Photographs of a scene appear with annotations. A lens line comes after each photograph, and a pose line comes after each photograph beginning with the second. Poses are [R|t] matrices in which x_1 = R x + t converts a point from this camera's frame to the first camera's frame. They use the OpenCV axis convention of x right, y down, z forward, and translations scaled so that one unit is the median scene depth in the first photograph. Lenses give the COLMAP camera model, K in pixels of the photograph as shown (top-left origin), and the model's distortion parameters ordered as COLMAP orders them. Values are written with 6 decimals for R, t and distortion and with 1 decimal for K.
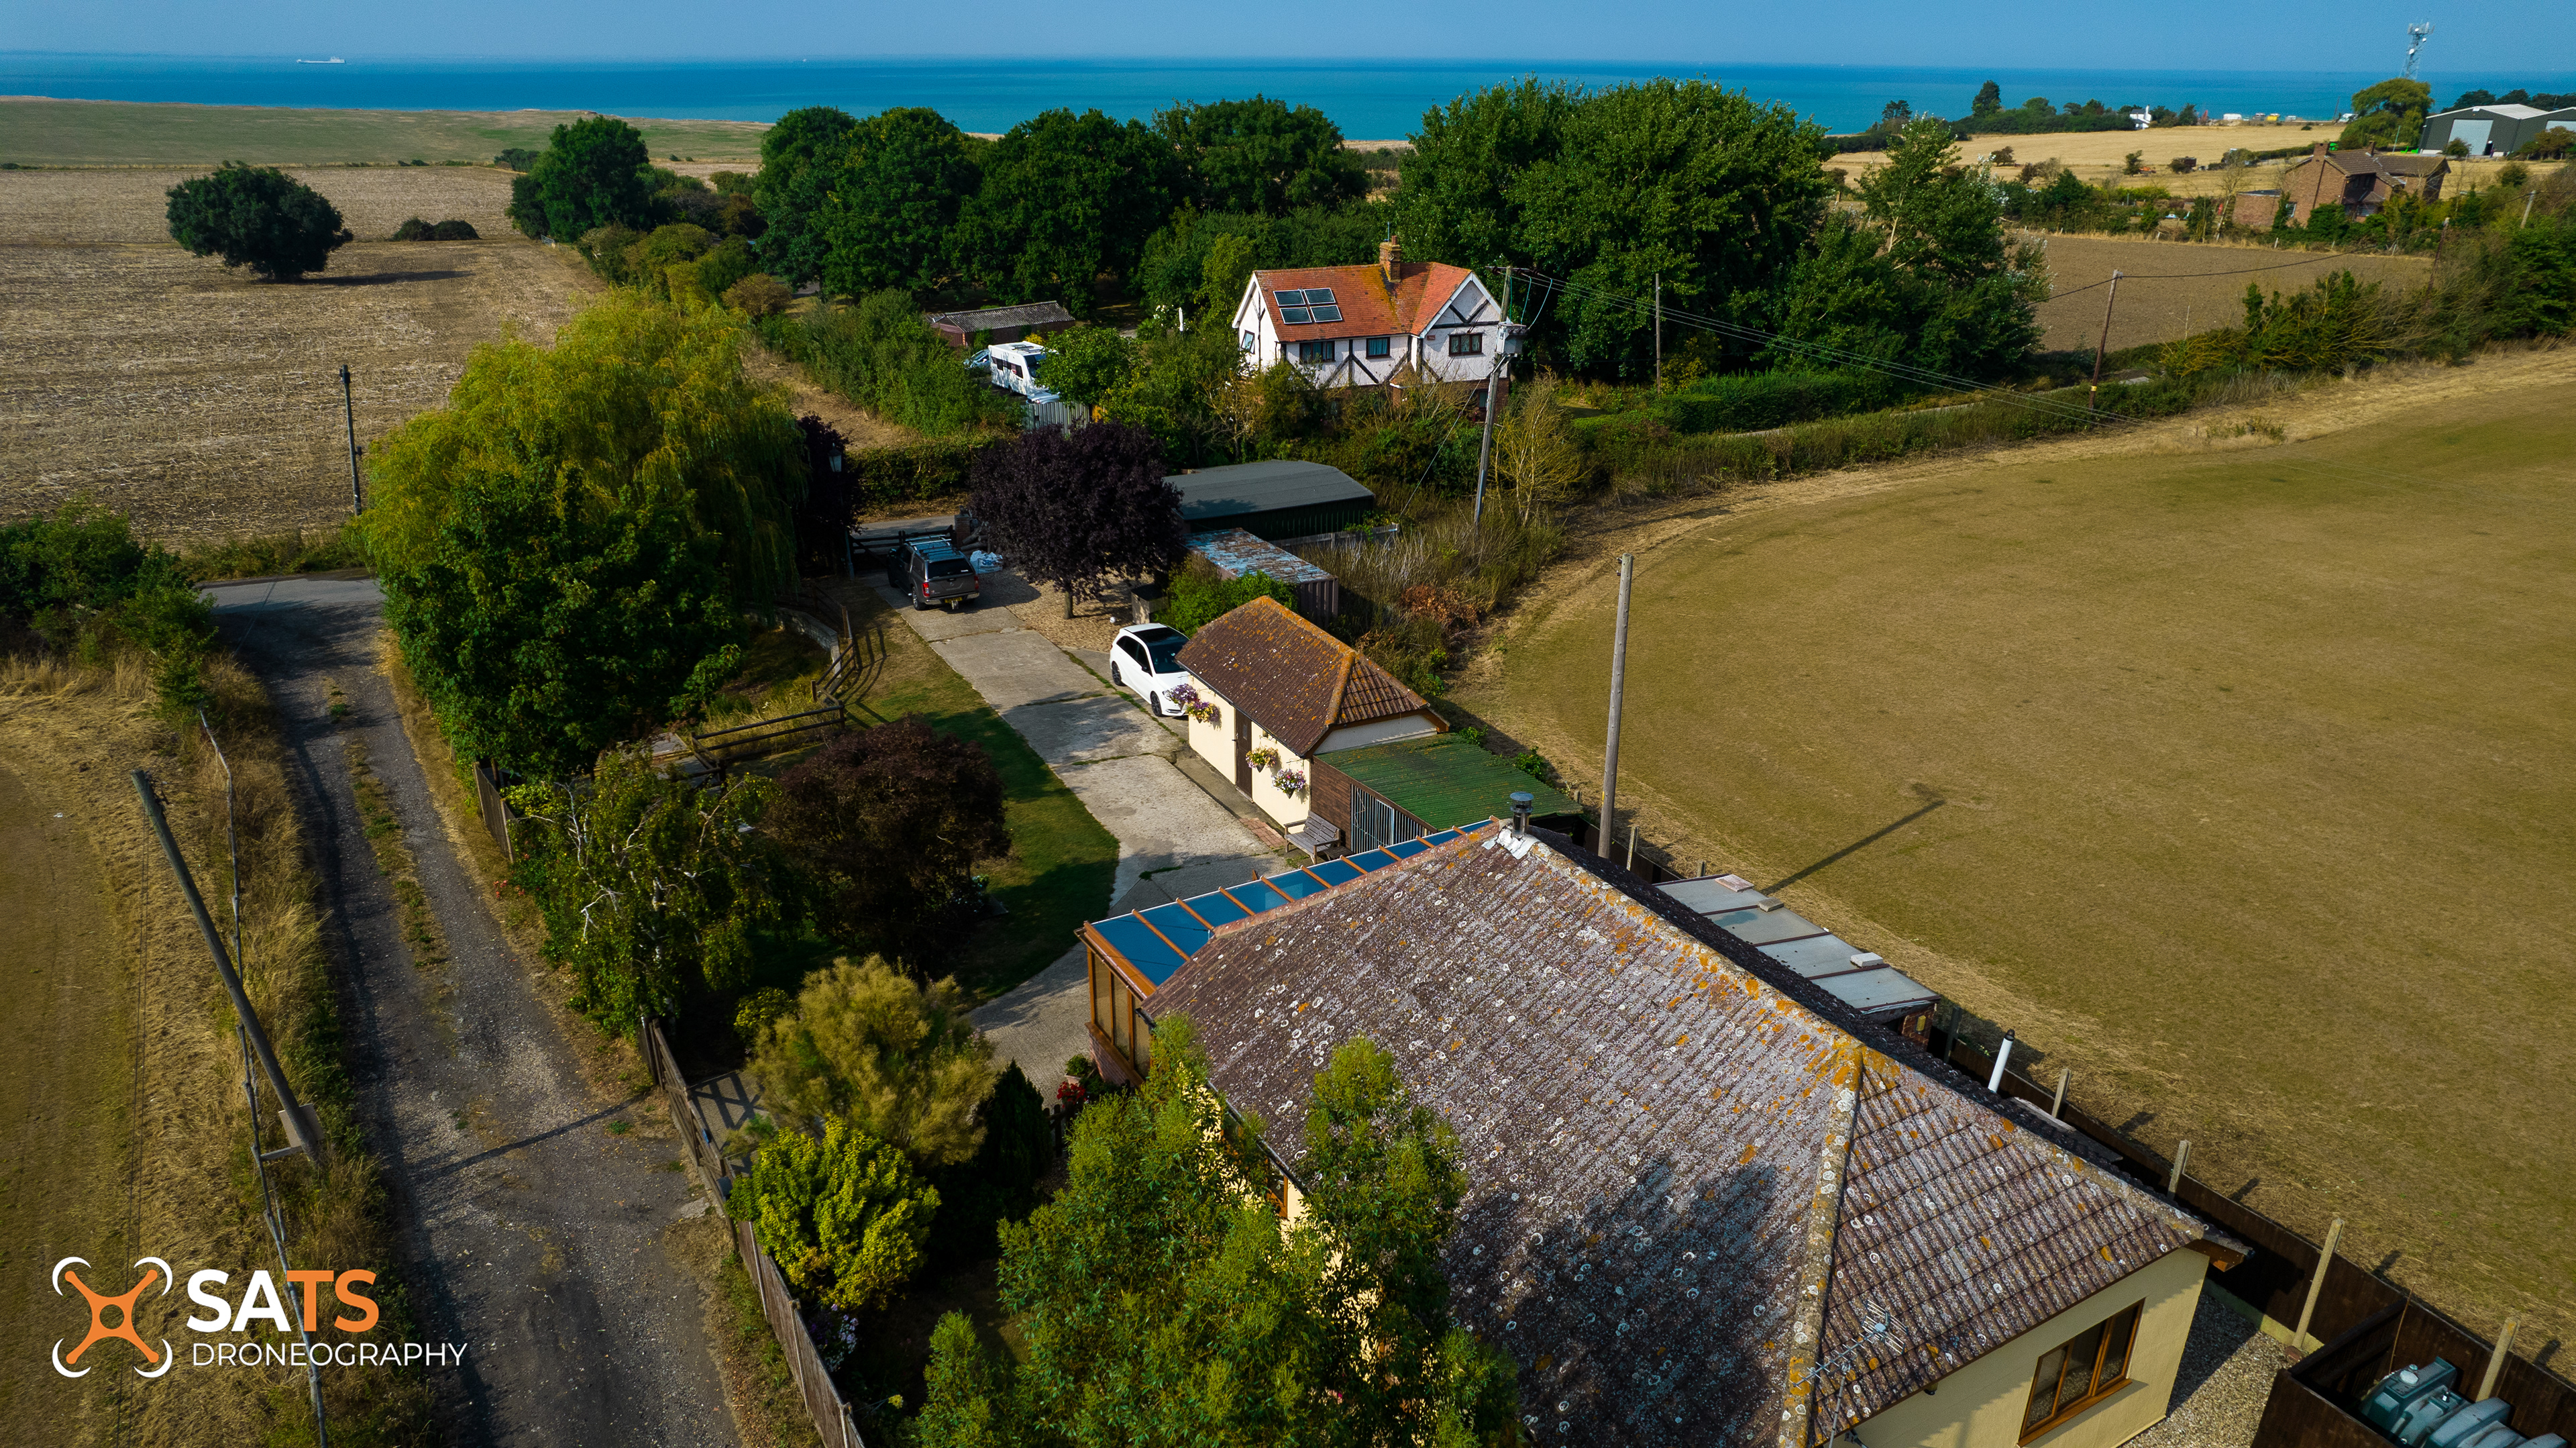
lens RADIAL K [[1623.7, 0, 1290.7], [0, 1623.7, 760.6], [0, 0, 1]] dist [-0.078909, 0.070913]
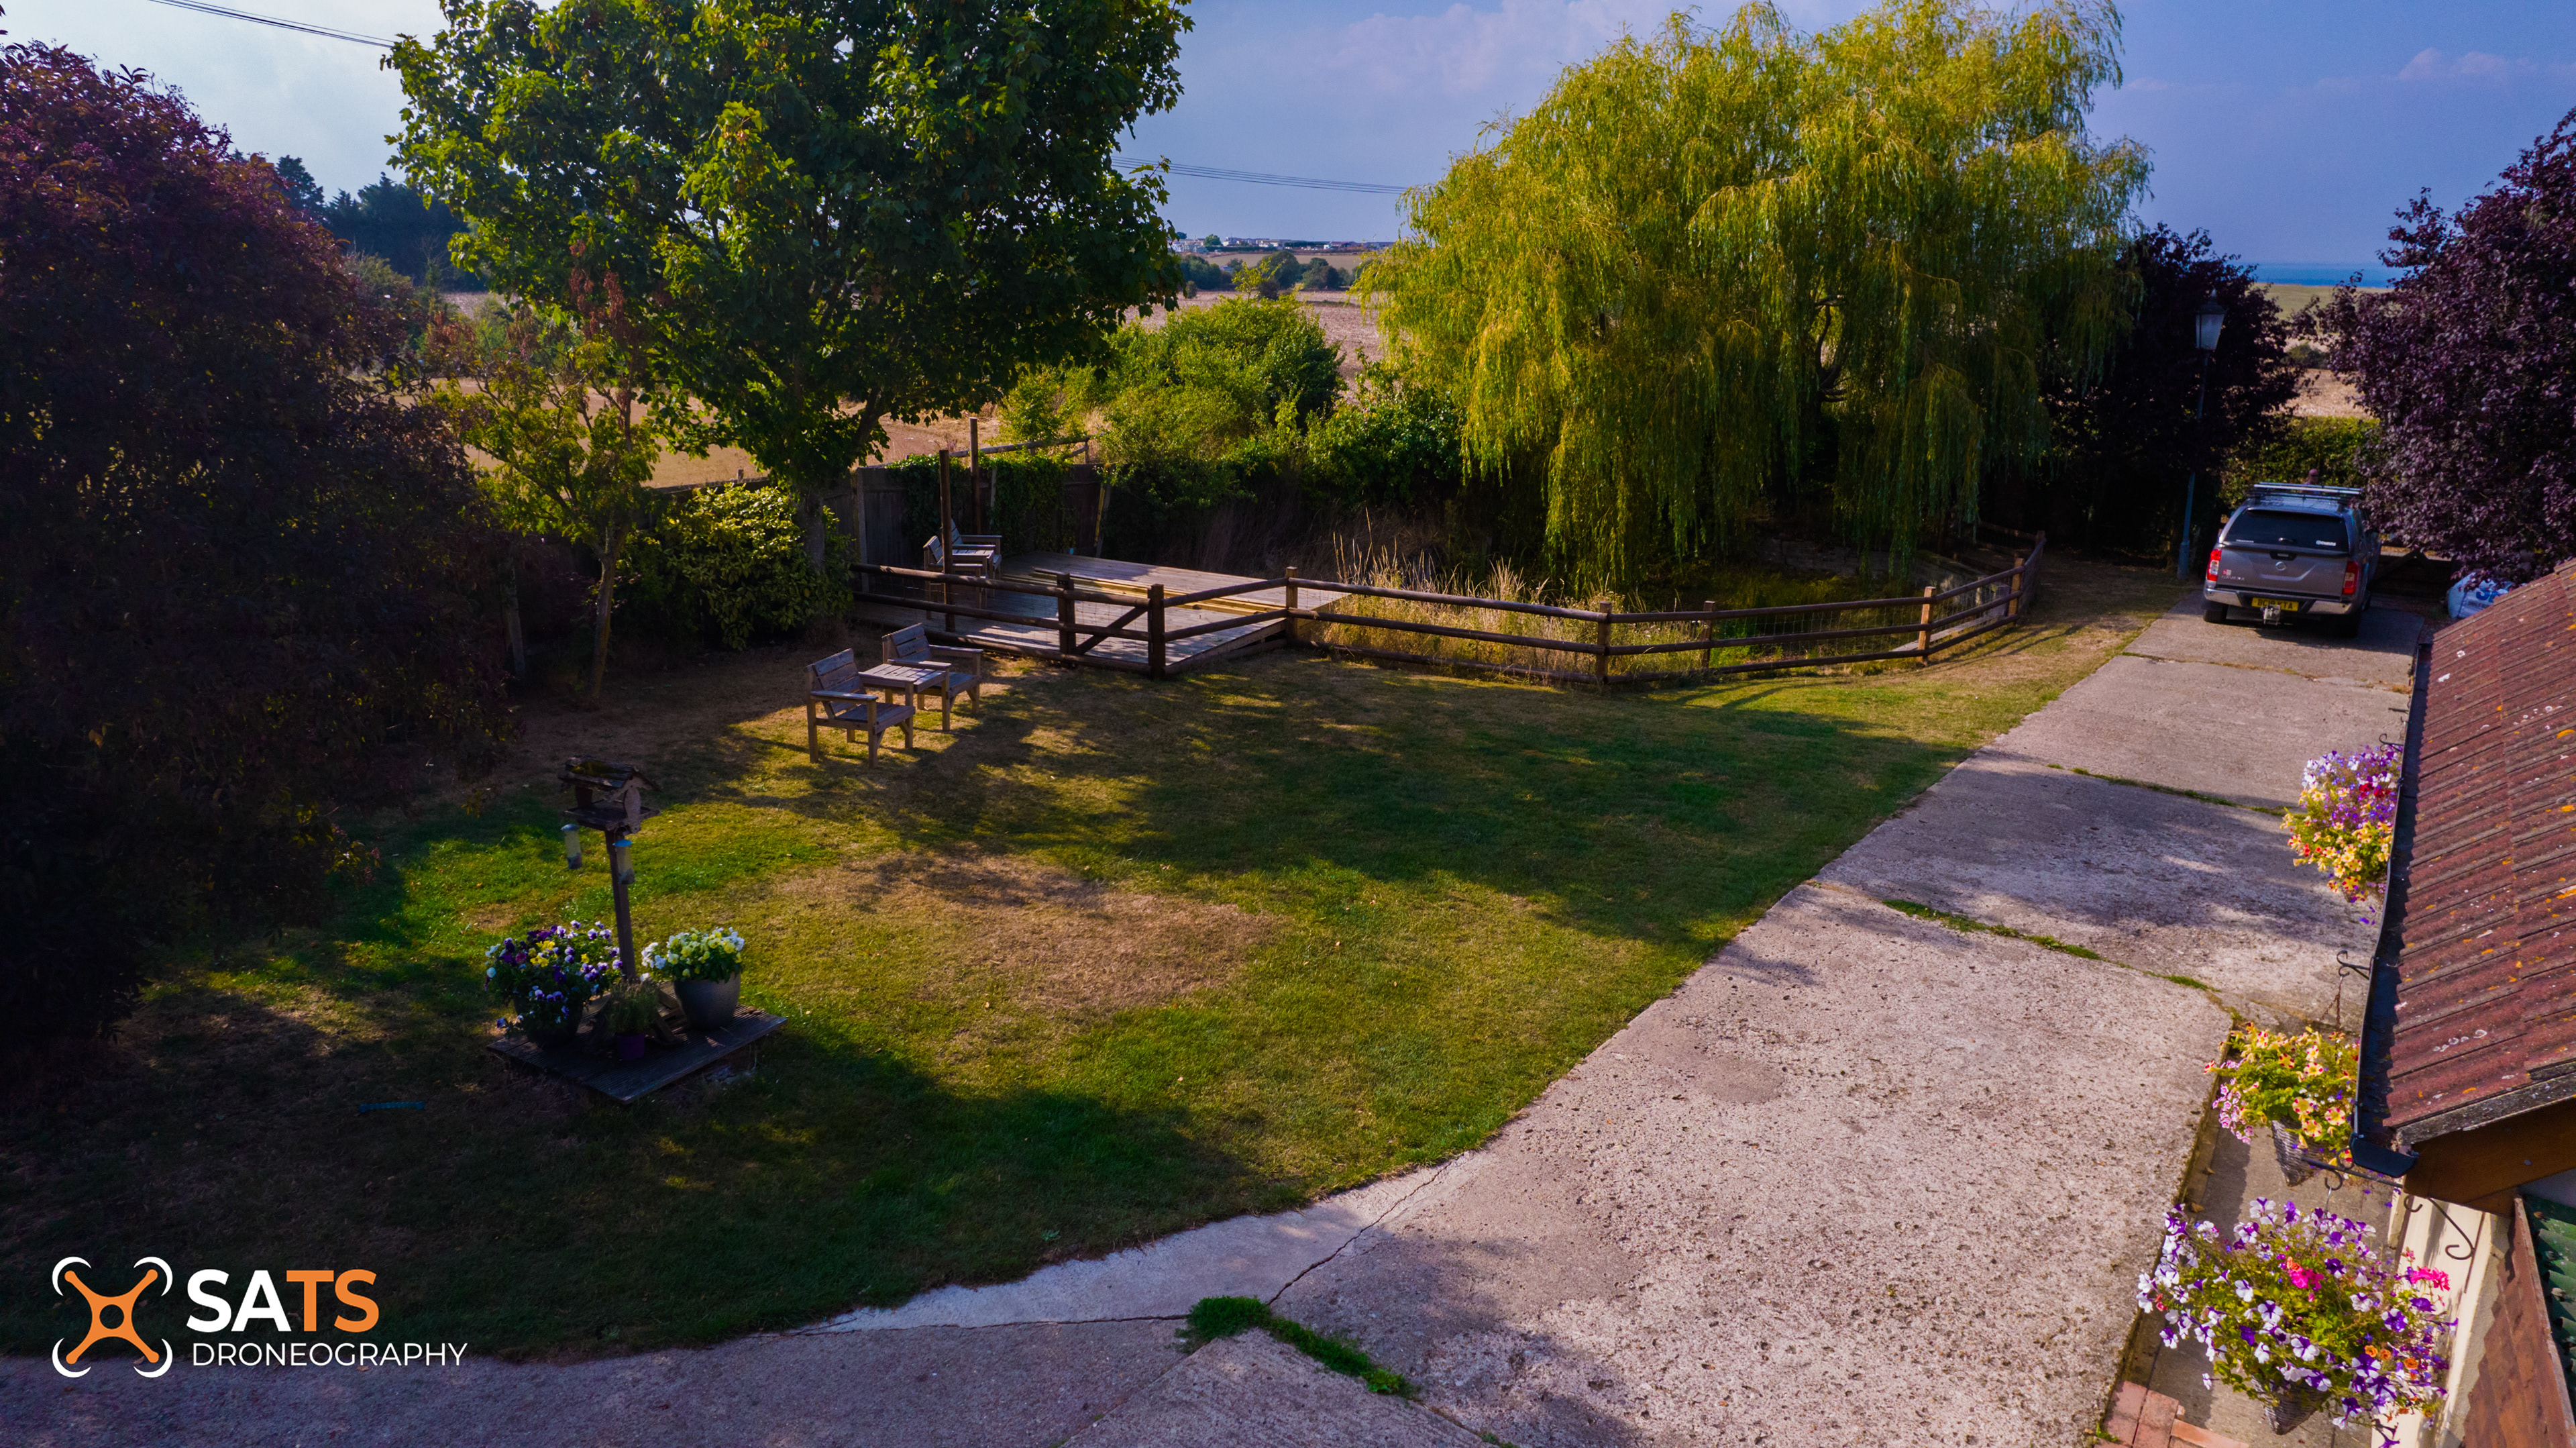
lens RADIAL K [[1623.7, 0, 1290.7], [0, 1623.7, 760.6], [0, 0, 1]] dist [-0.078909, 0.070913]
pose [[0.467942, 0.266091, -0.842749, 0.018181], [-0.354639, 0.929987, 0.096720, -0.006376], [0.809482, 0.253612, 0.529547, 0.382962]]
